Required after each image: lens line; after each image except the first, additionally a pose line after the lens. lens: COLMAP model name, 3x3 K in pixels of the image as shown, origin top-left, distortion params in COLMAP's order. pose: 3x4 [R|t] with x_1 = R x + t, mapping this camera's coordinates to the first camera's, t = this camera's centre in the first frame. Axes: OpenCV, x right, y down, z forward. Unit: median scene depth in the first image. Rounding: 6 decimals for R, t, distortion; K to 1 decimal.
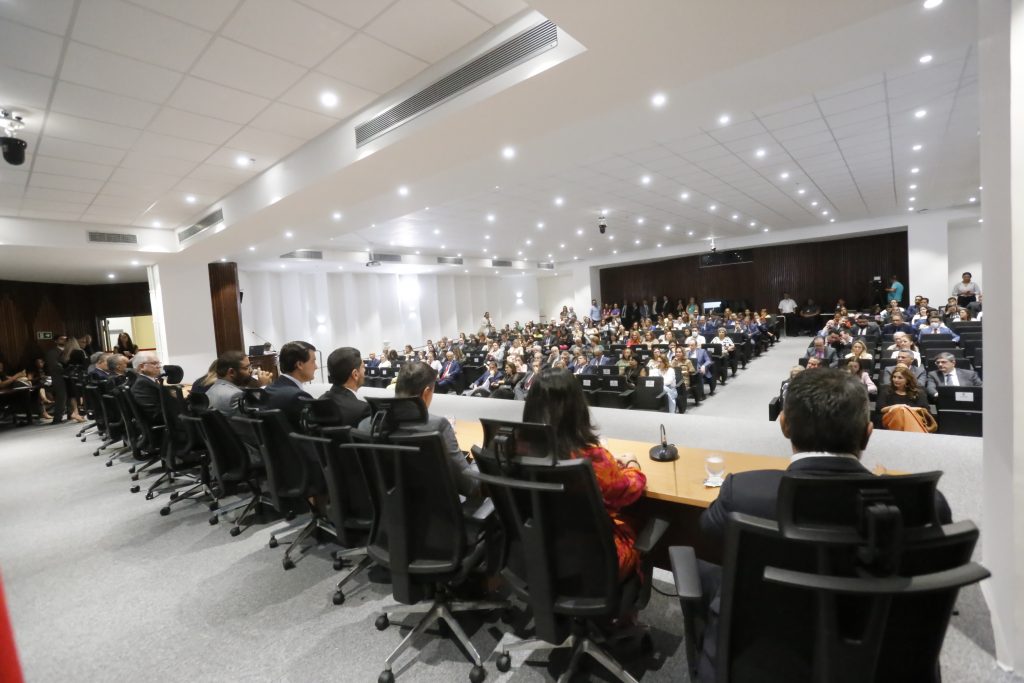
lens RADIAL K [[466.0, 0, 512.0], [0, 466.0, 341.5], [0, 0, 1]] dist [-0.000938, 0.000121]
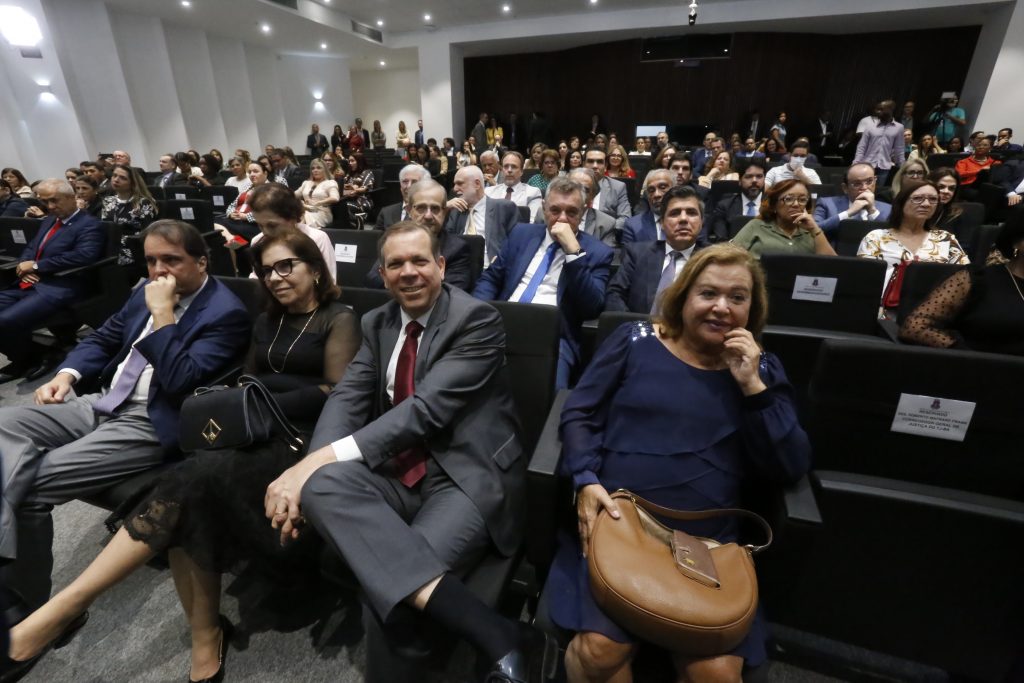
lens RADIAL K [[466.0, 0, 512.0], [0, 466.0, 341.5], [0, 0, 1]] dist [-0.000938, 0.000121]
pose [[0.928131, -0.076430, 0.364323, 0.004820], [-0.035832, 0.955808, 0.291798, 0.015808], [-0.370525, -0.283881, 0.884377, 0.397579]]
